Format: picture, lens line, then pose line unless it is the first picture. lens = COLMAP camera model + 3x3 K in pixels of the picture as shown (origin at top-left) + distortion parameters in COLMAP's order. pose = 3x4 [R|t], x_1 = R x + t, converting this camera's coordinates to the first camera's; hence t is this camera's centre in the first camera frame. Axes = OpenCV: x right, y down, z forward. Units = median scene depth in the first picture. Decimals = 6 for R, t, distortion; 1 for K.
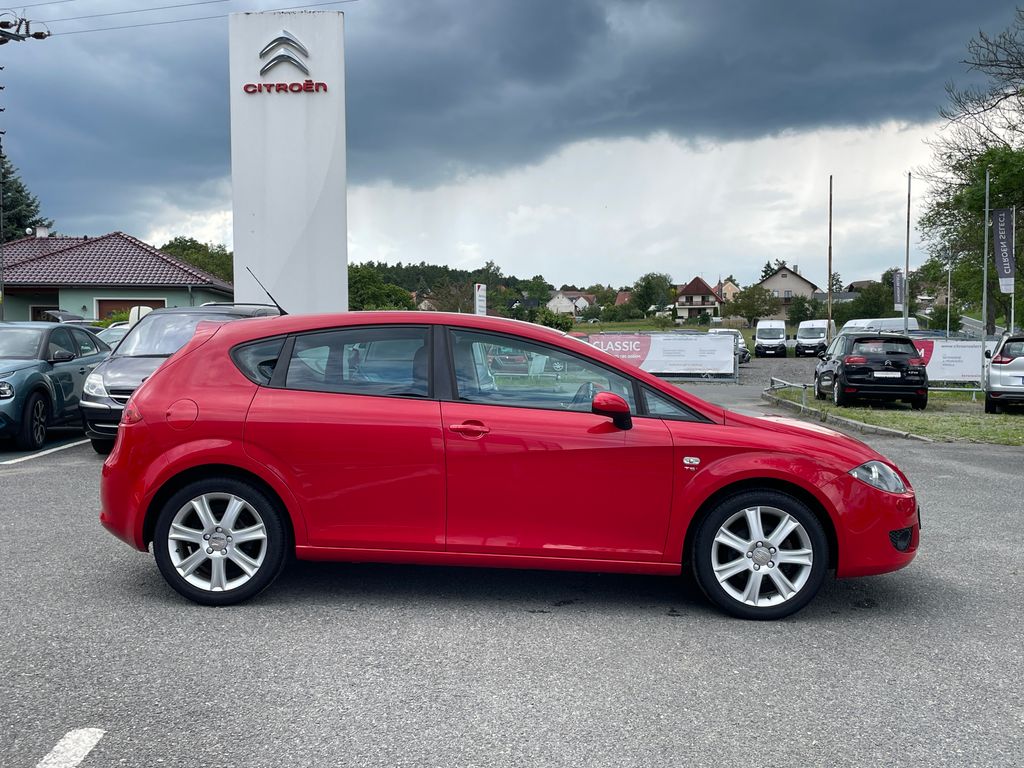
lens RADIAL K [[1058.8, 0, 513.8], [0, 1058.8, 385.0], [0, 0, 1]] dist [0.044615, 0.000000]
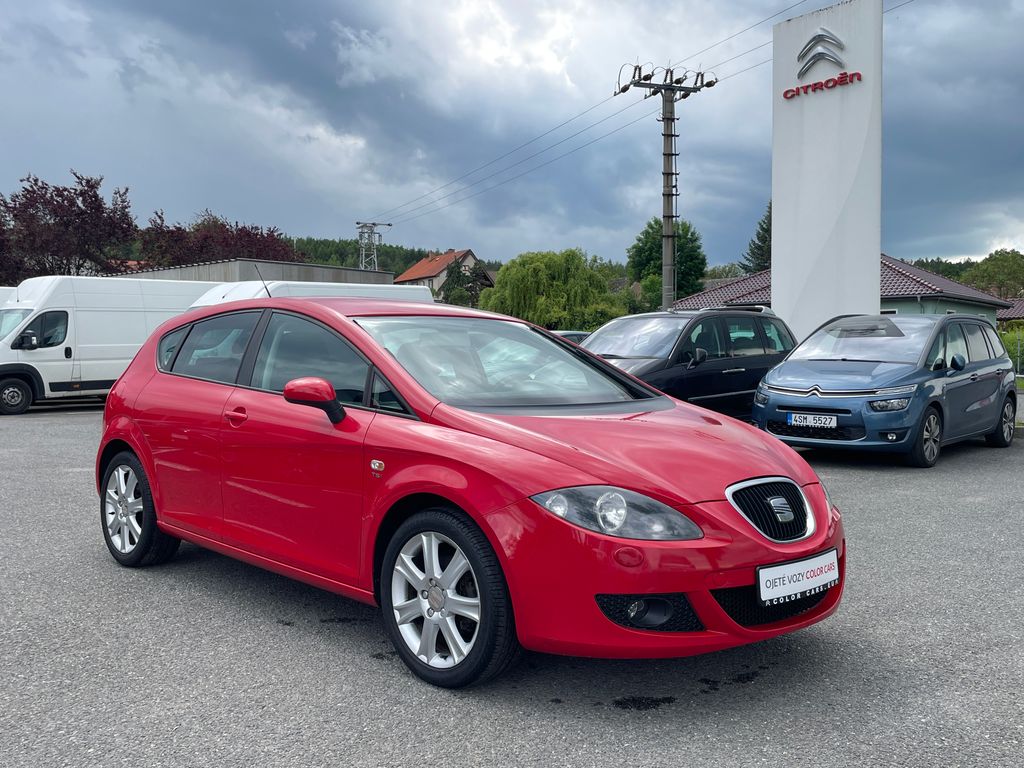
lens RADIAL K [[979.1, 0, 512.8], [0, 979.1, 381.3], [0, 0, 1]] dist [0.053494, 0.000000]
pose [[0.719355, 0.011347, -0.694550, 0.216386], [-0.020498, 0.999778, -0.004897, 0.002701], [0.694340, 0.017759, 0.719428, 0.153903]]
